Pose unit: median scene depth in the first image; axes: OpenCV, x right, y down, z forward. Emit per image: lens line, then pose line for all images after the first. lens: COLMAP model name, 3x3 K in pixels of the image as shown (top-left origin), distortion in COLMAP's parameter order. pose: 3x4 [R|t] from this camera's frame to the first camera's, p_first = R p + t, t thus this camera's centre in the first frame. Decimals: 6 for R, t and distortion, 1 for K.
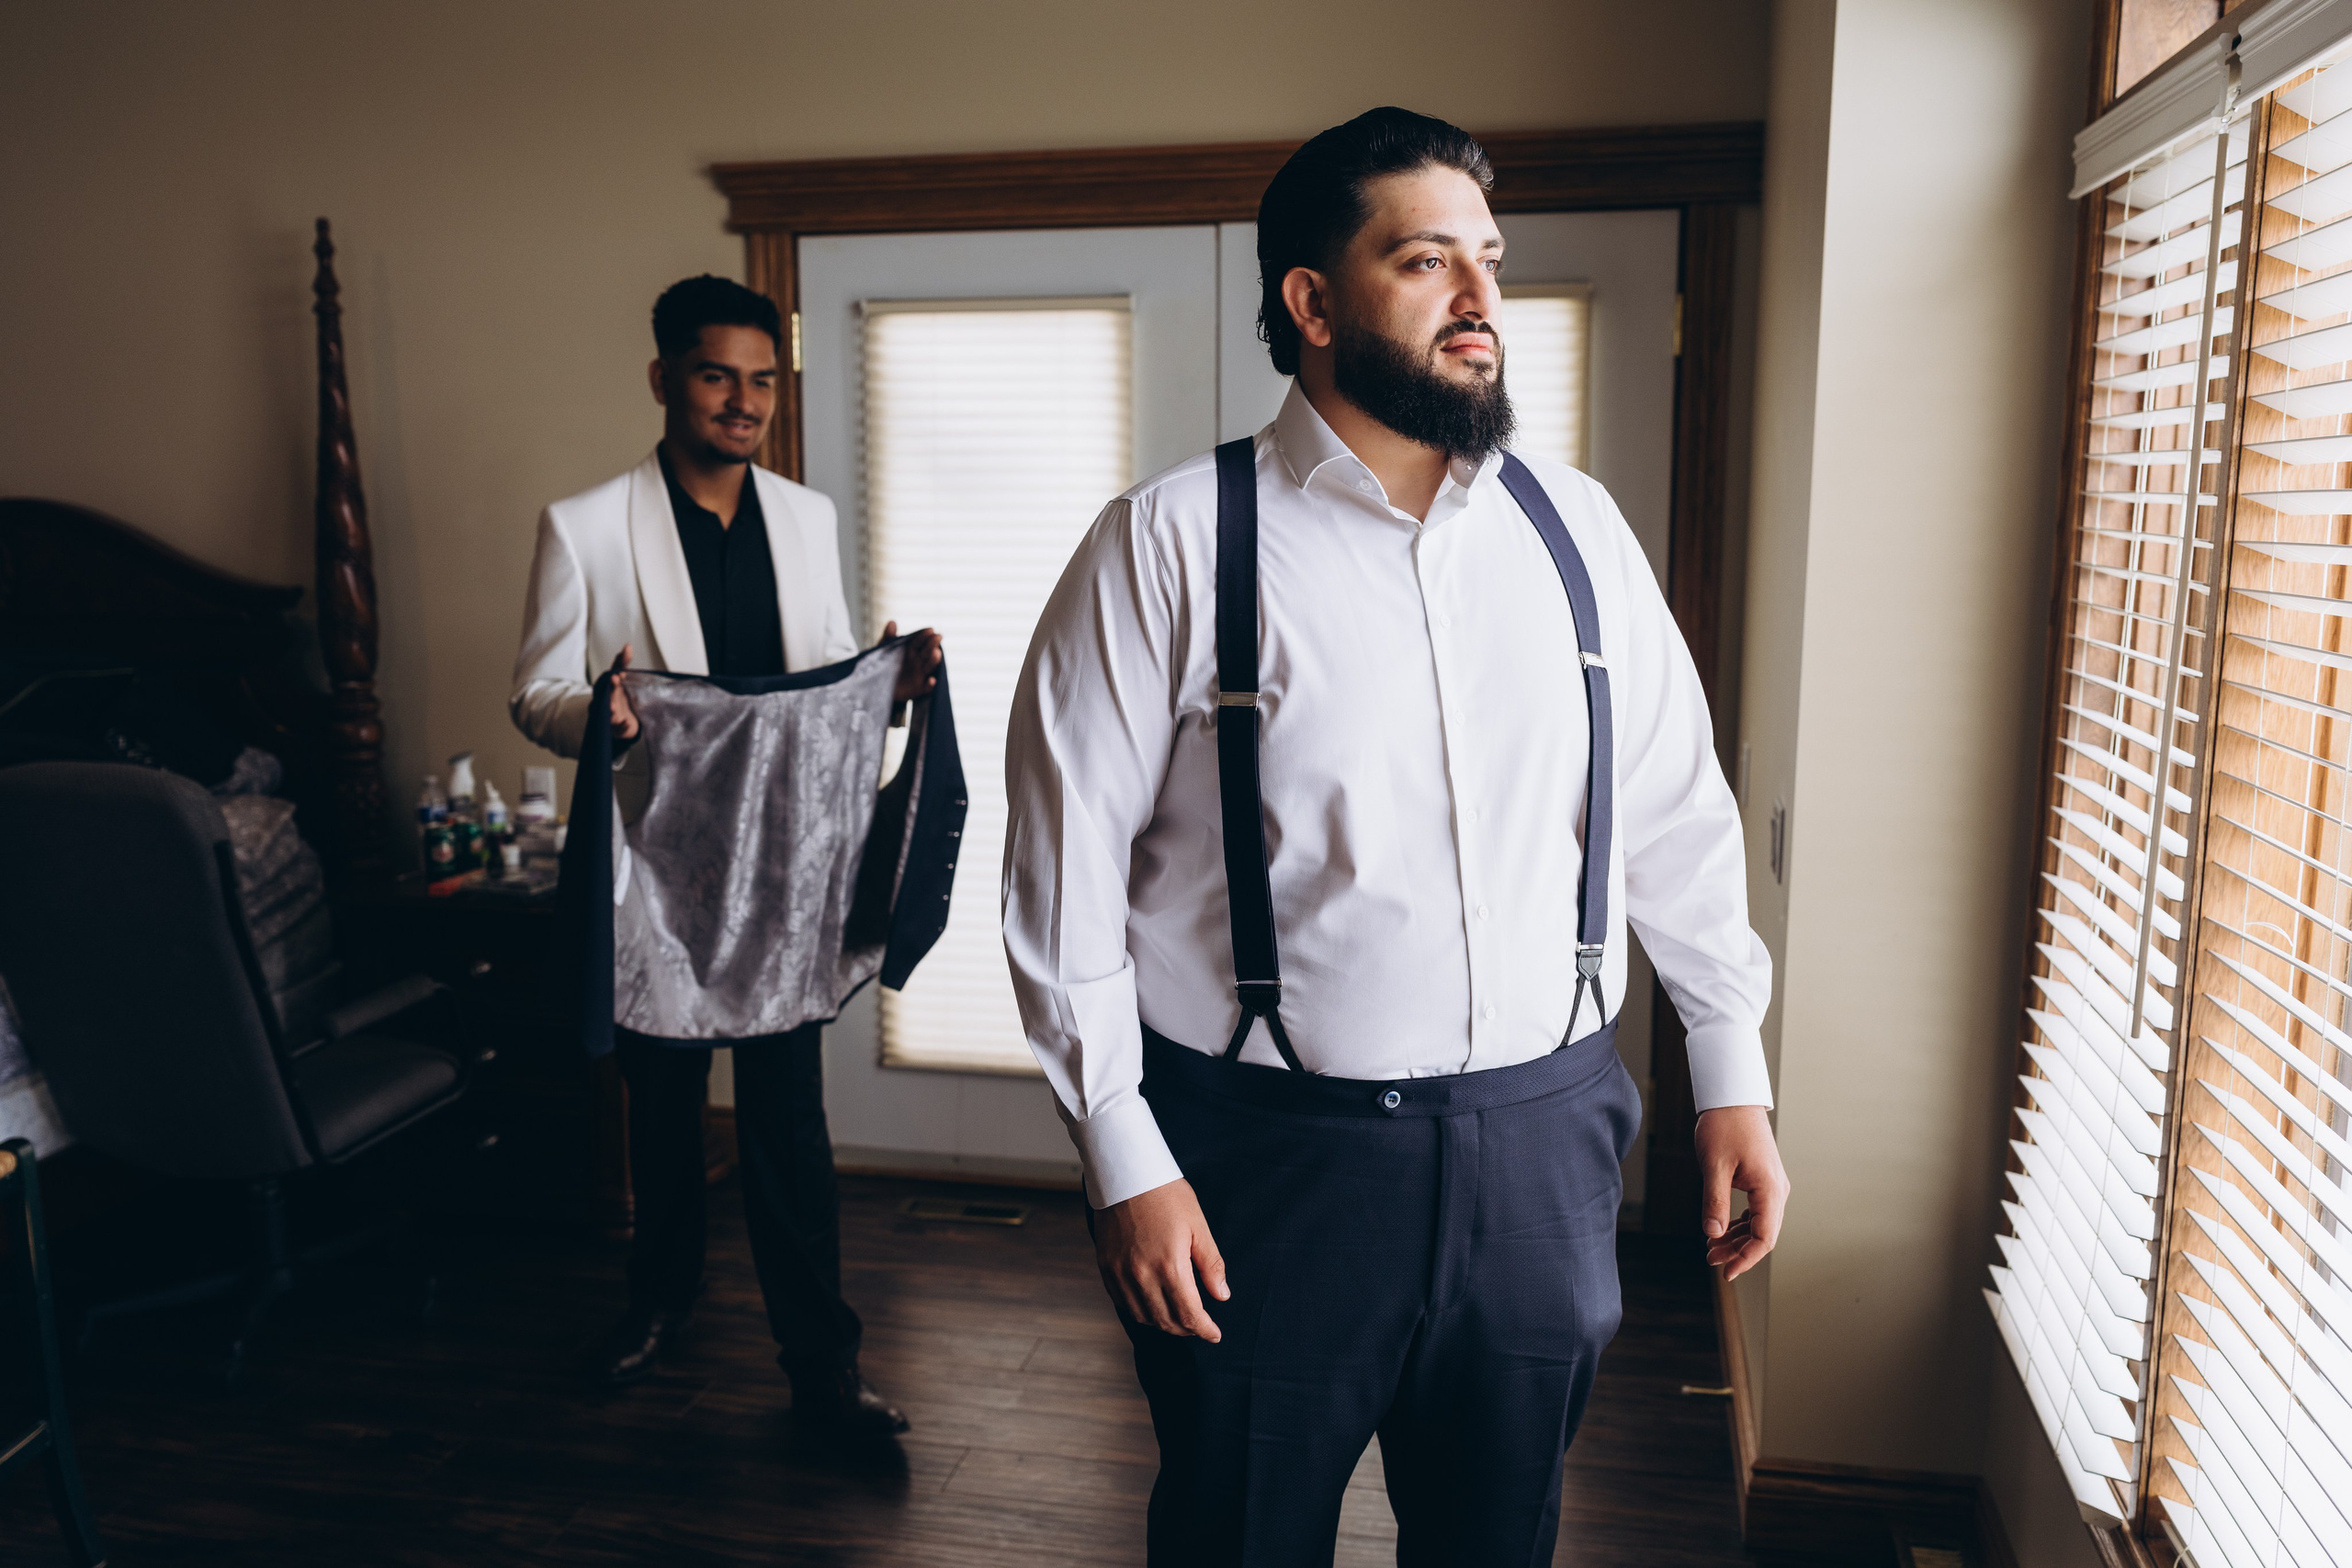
lens RADIAL K [[1953.1, 0, 1181.2], [0, 1953.1, 798.3], [0, 0, 1]] dist [-0.000002, -0.009266]
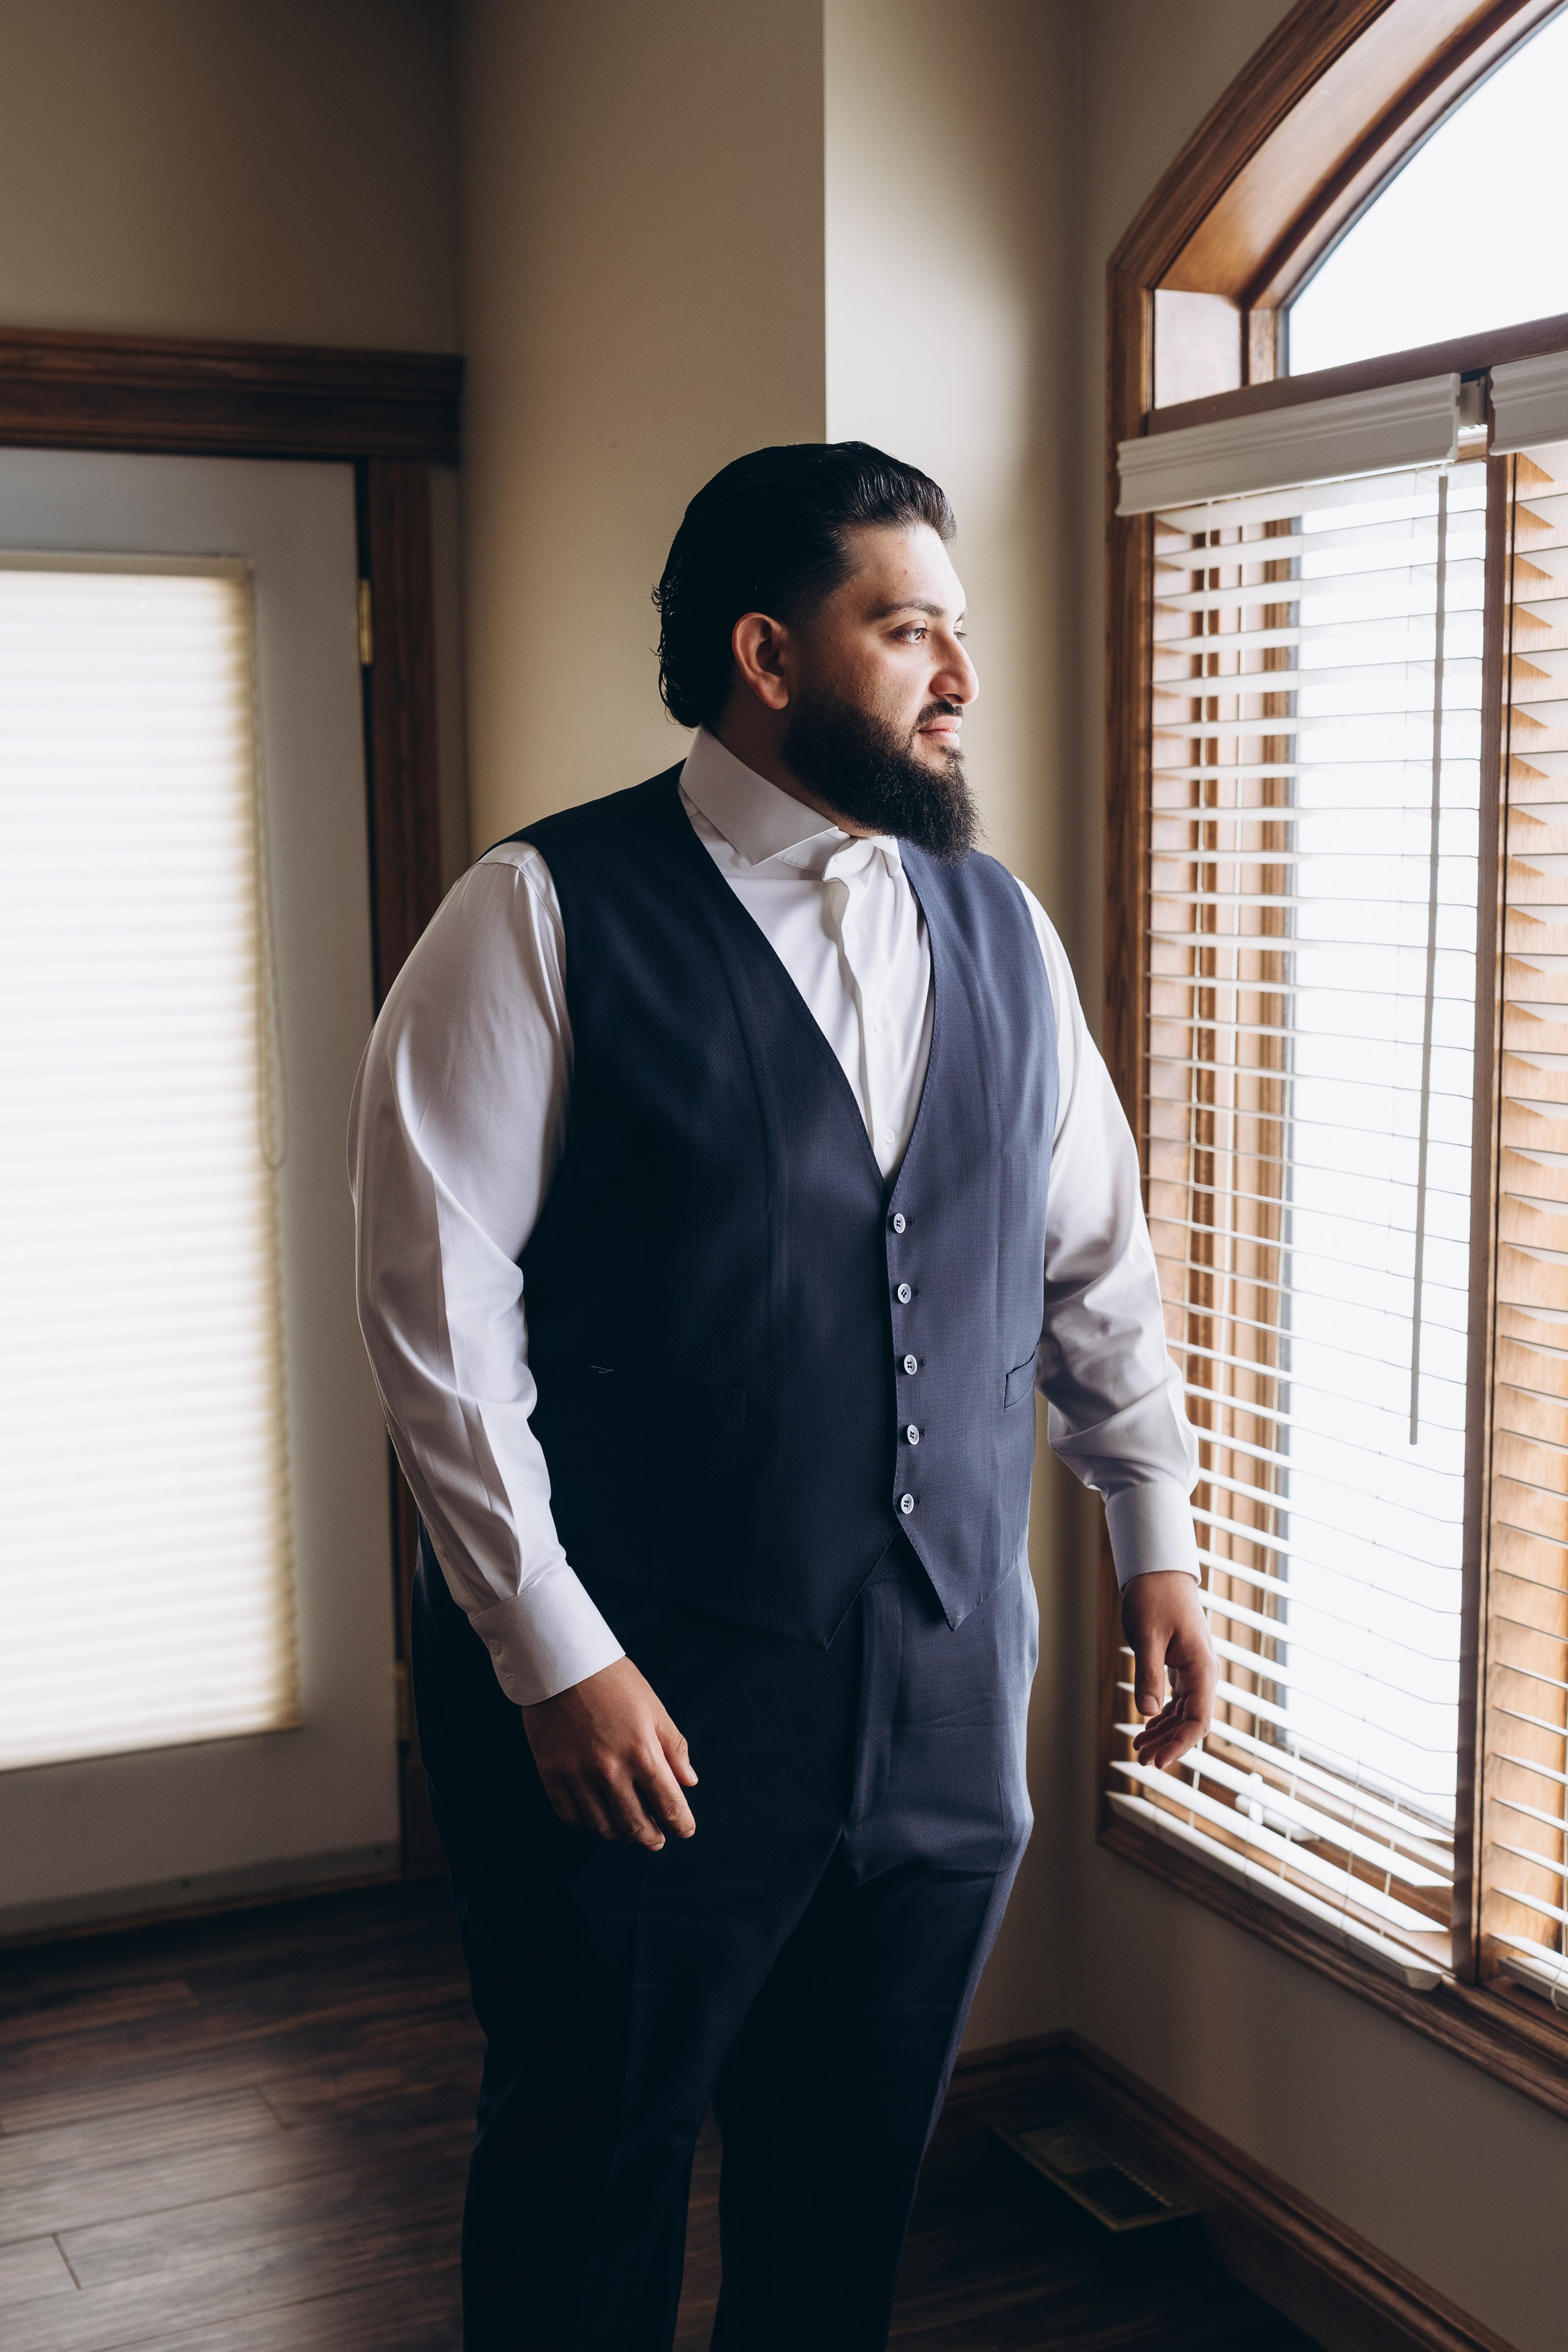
lens RADIAL K [[2935.0, 0, 886.3], [0, 2935.0, 1204.9], [0, 0, 1]] dist [0.000888, 0.025284]
pose [[0.780750, -0.087528, 0.618682, -0.286553], [0.105443, 0.994396, 0.007617, -0.013589], [-0.615882, 0.059289, 0.785605, 0.032130]]
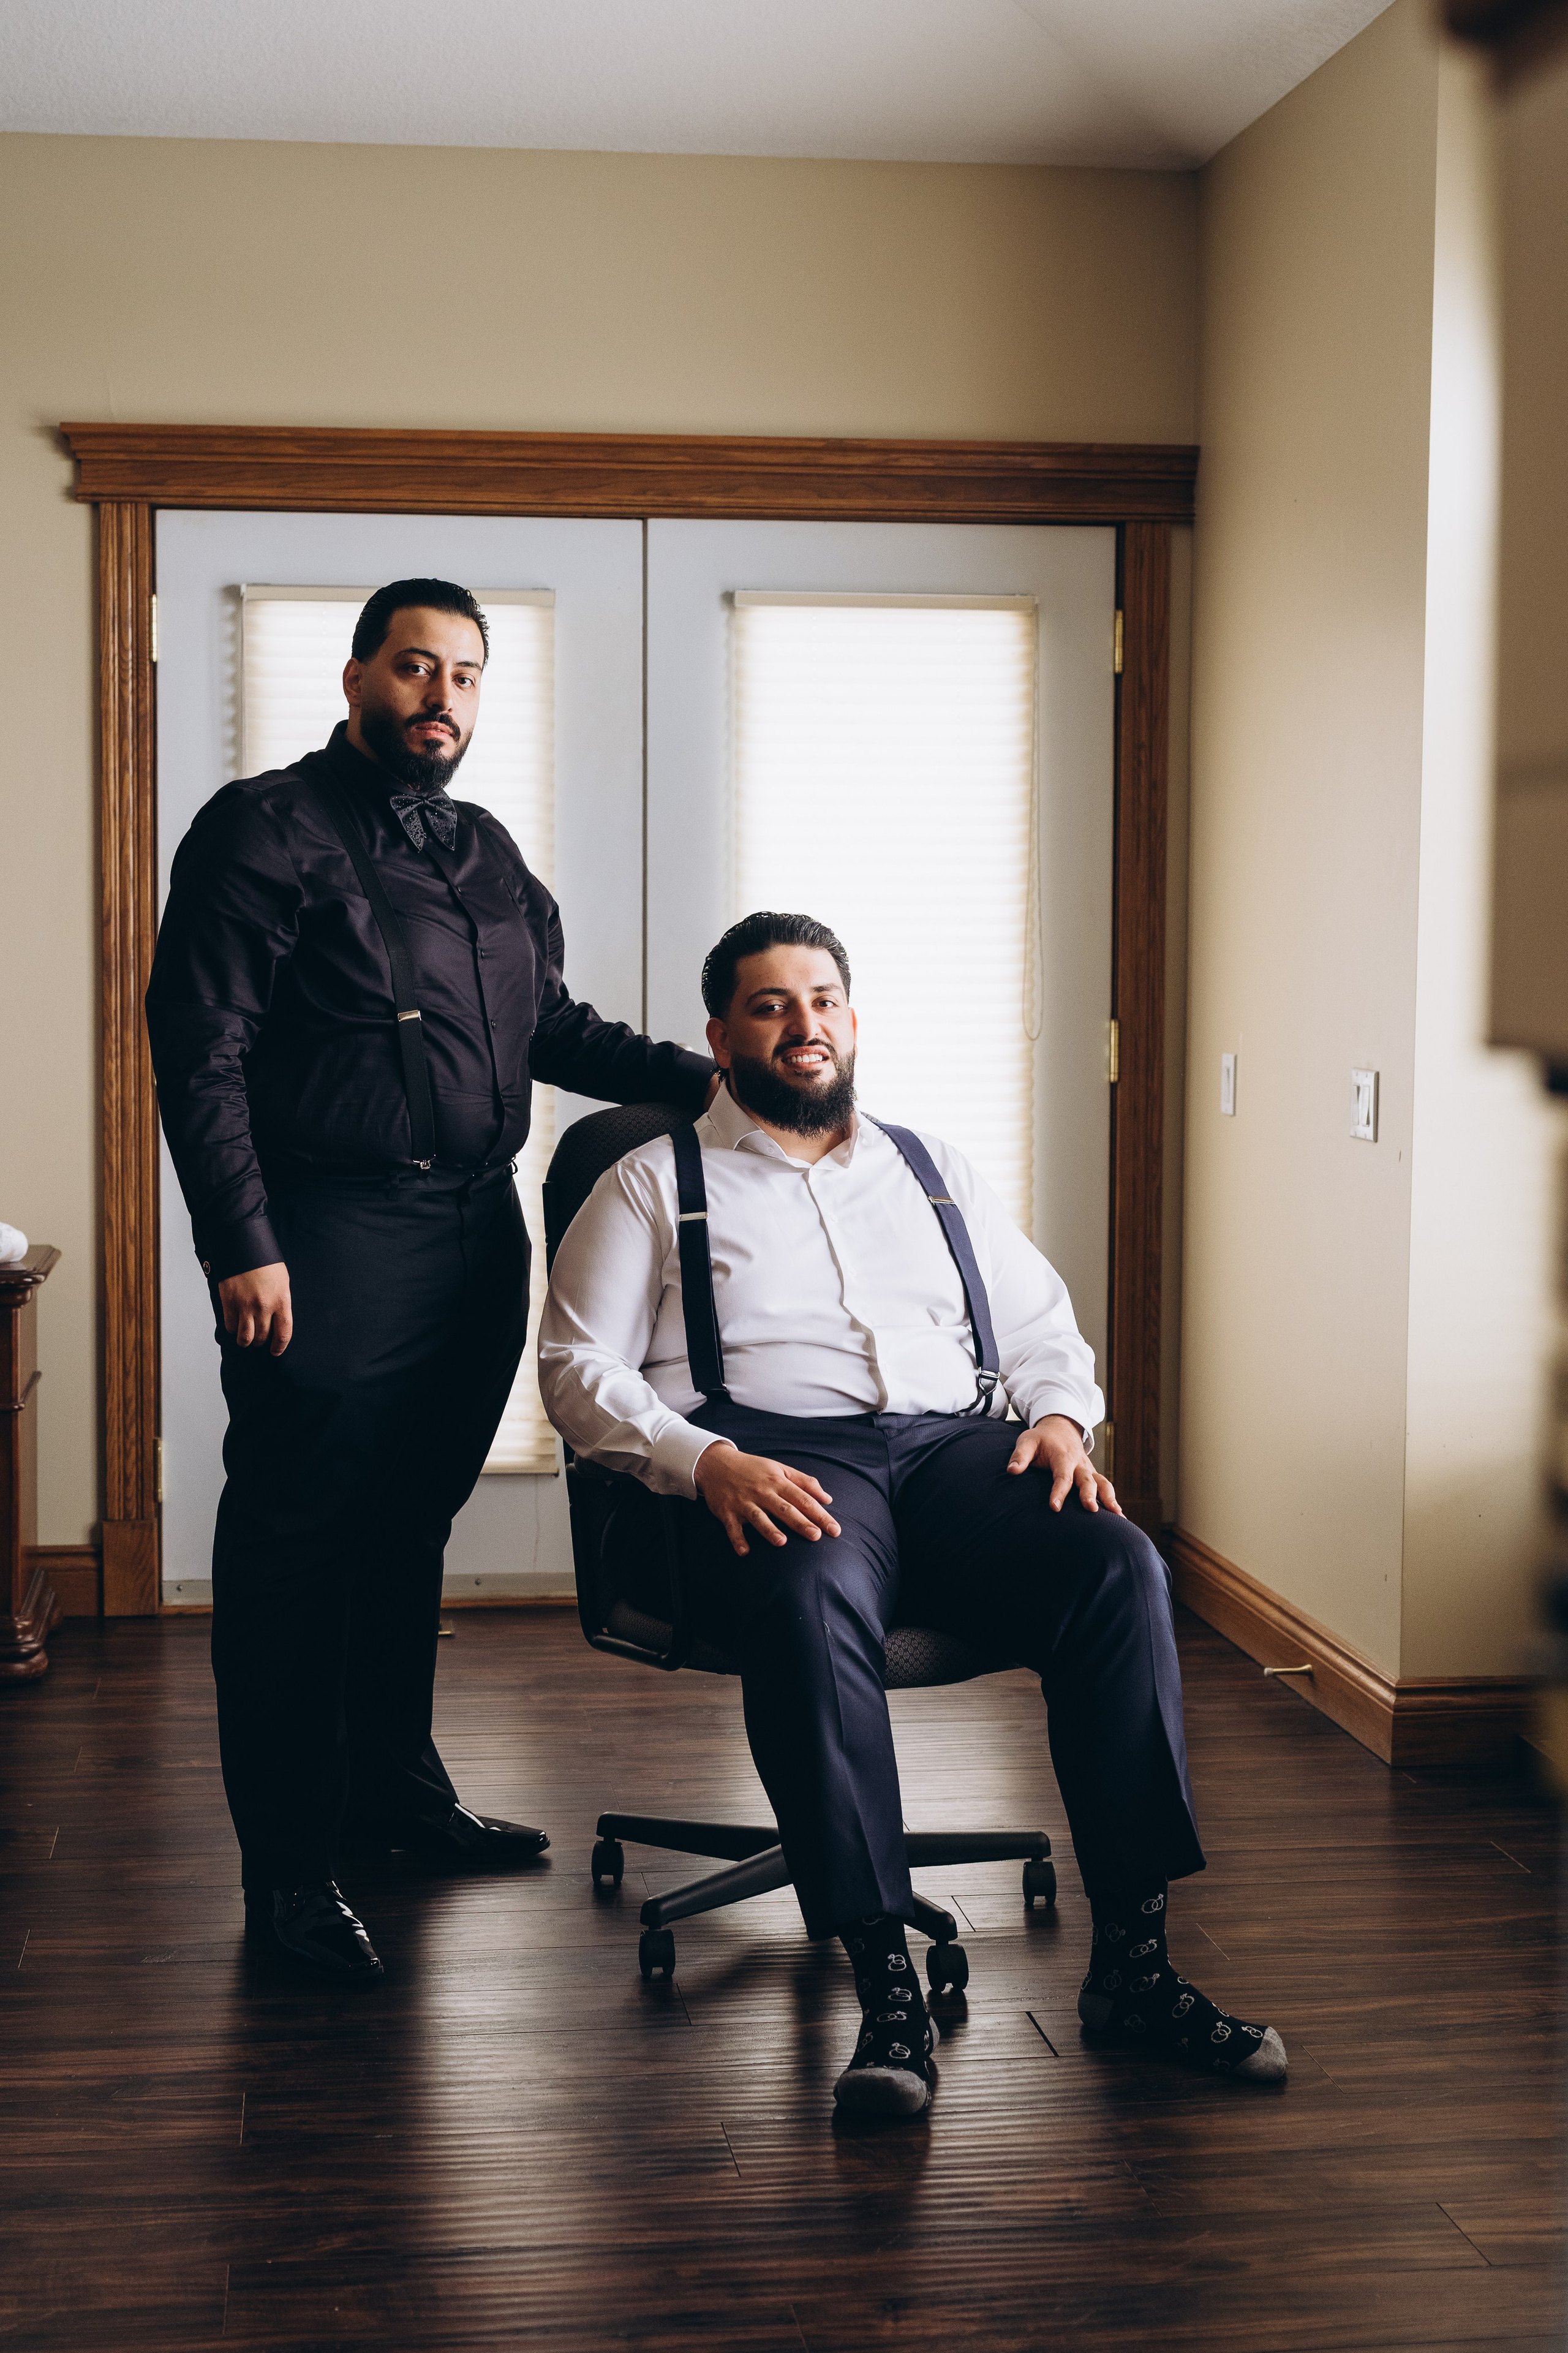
lens RADIAL K [[2887.3, 0, 673.2], [0, 2887.3, 1135.6], [0, 0, 1]] dist [-0.007830, -0.001389]
pose [[0.947288, -0.017964, 0.319879, -0.426223], [0.046266, 0.995632, -0.081097, 0.113827], [-0.317025, 0.091622, 0.943981, -0.283201]]
